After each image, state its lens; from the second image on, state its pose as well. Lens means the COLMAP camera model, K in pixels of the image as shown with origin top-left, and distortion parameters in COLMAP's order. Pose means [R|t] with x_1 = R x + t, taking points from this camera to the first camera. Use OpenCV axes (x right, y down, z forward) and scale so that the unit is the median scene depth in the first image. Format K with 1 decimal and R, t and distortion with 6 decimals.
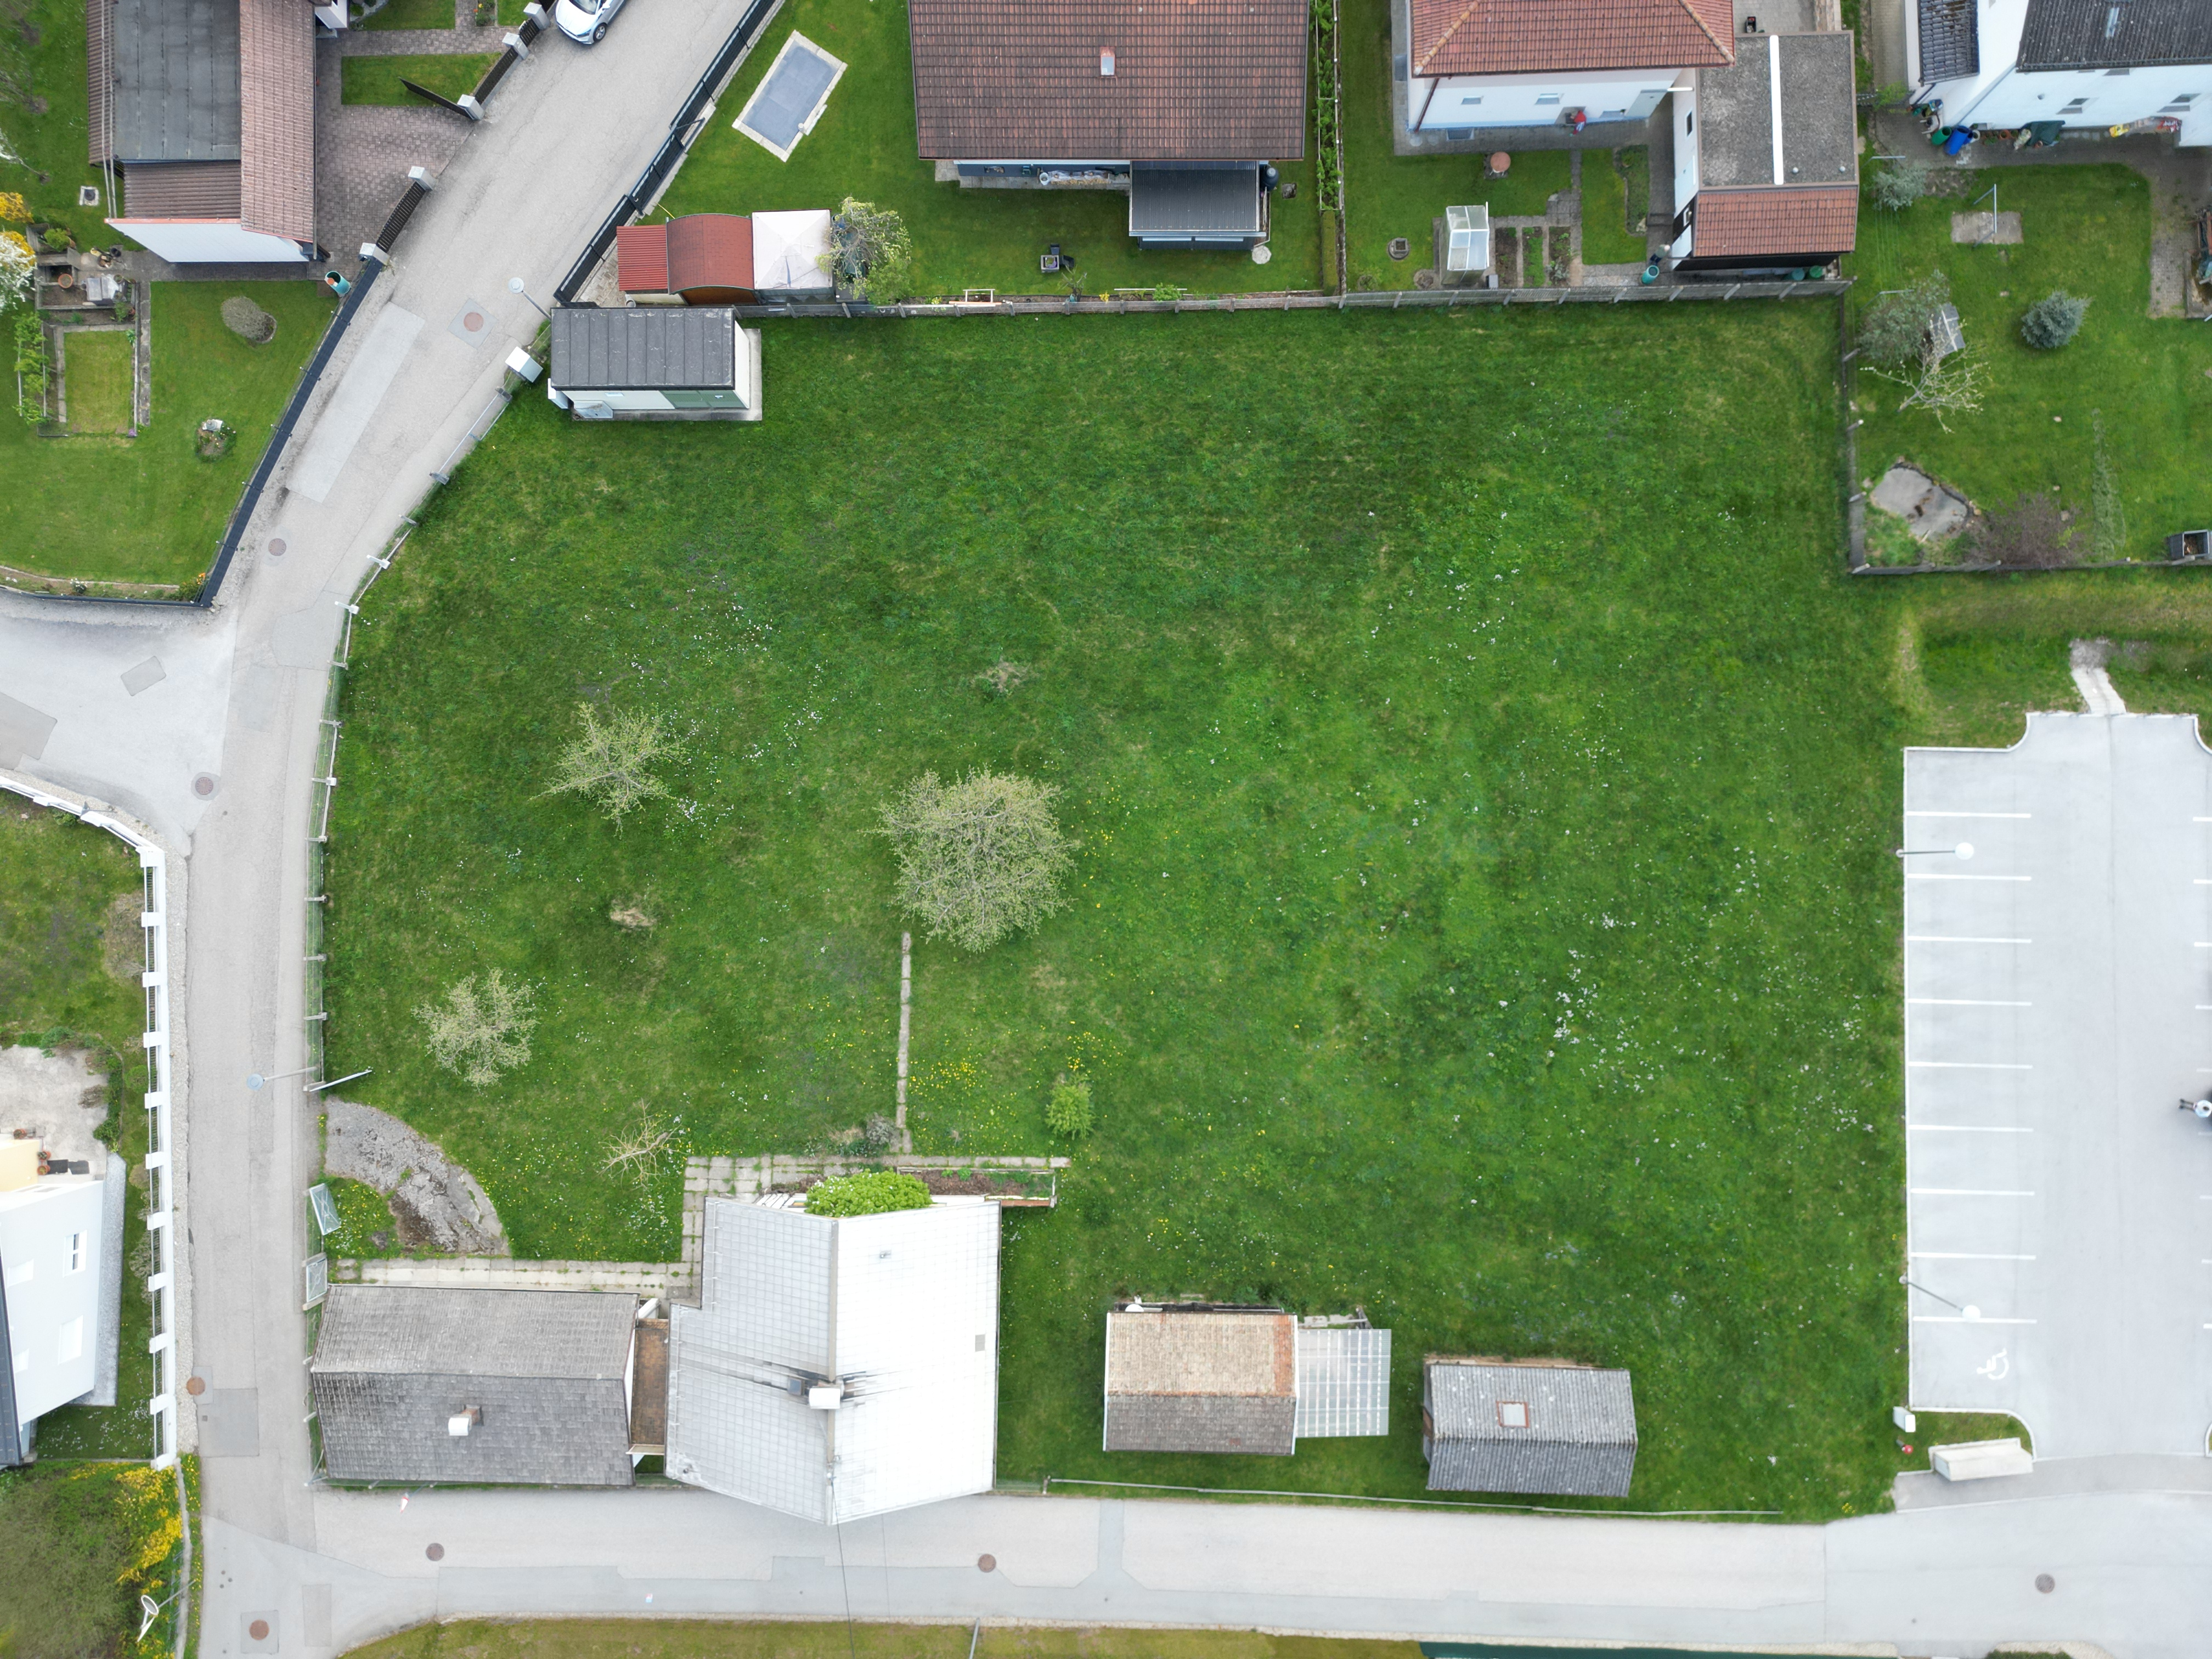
lens RADIAL K [[1540.8, 0, 1114.0], [0, 1540.8, 825.5], [0, 0, 1]] dist [0.049056, -0.041819]
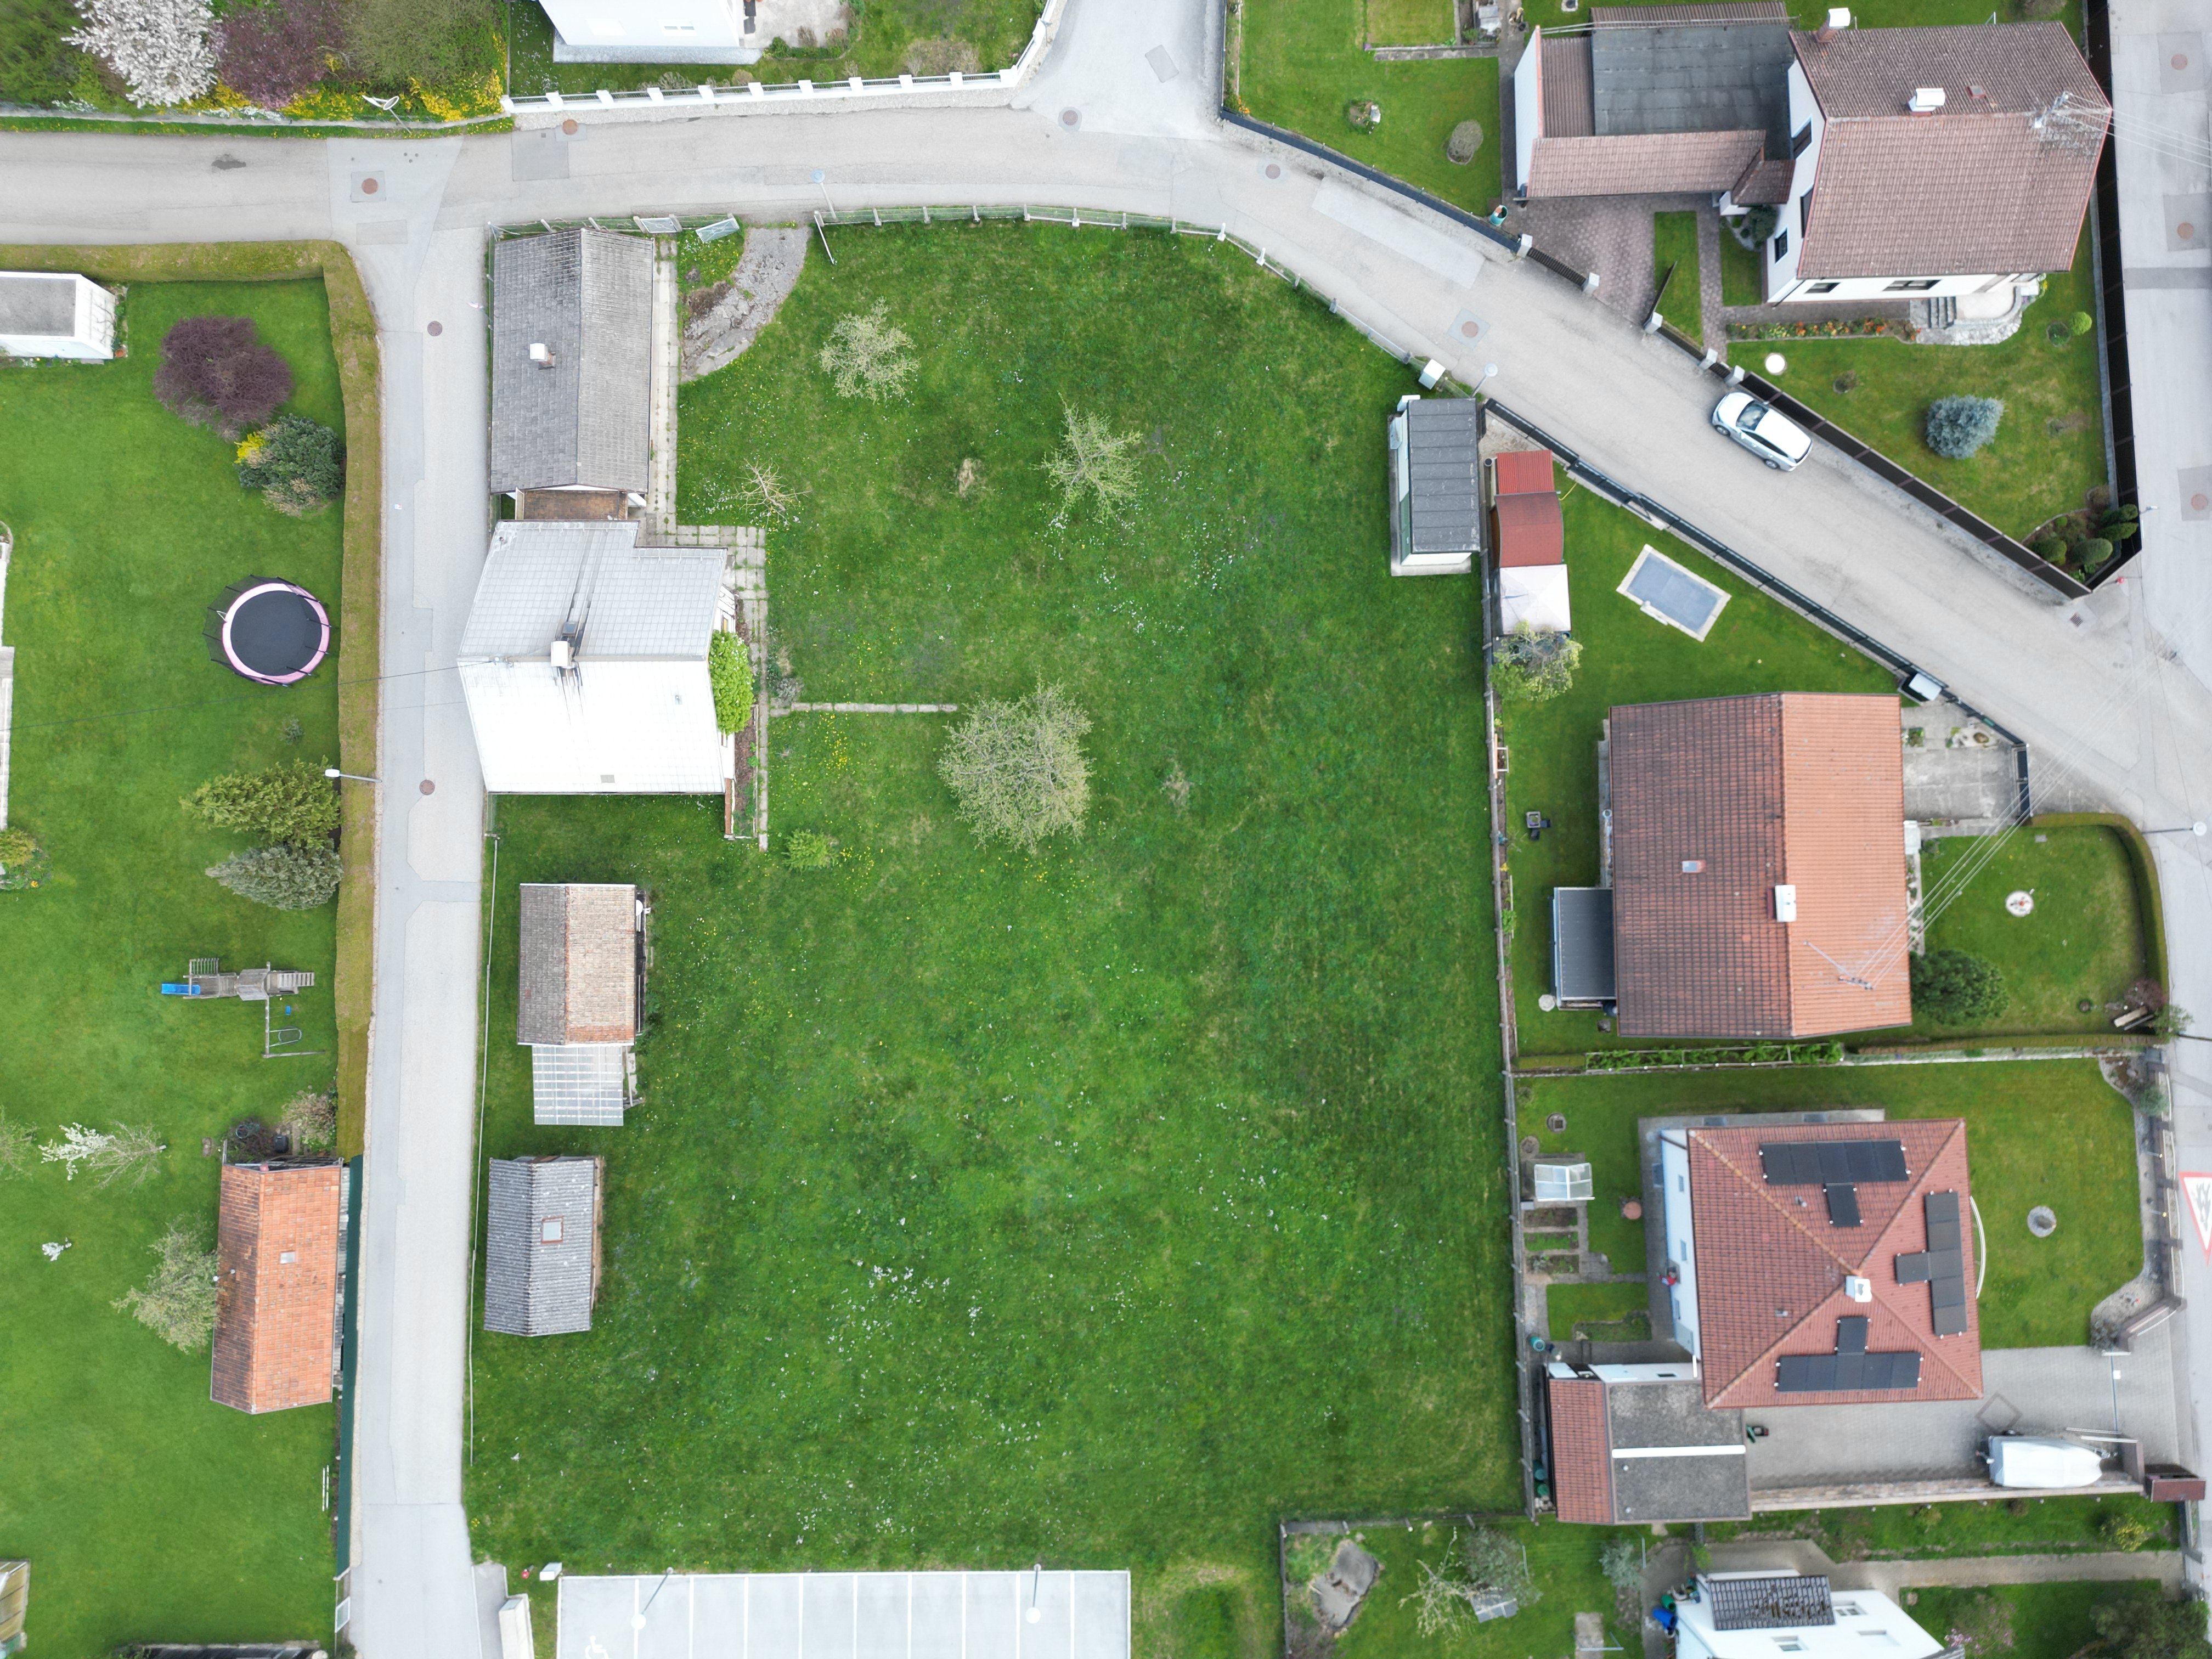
lens RADIAL K [[1540.8, 0, 1106.4], [0, 1540.8, 834.3], [0, 0, 1]] dist [0.049056, -0.041819]
pose [[0.017300, 0.999340, -0.031932, 0.000947], [-0.999288, 0.018352, 0.032963, -0.081876], [0.033527, 0.031339, 0.998946, -0.165340]]
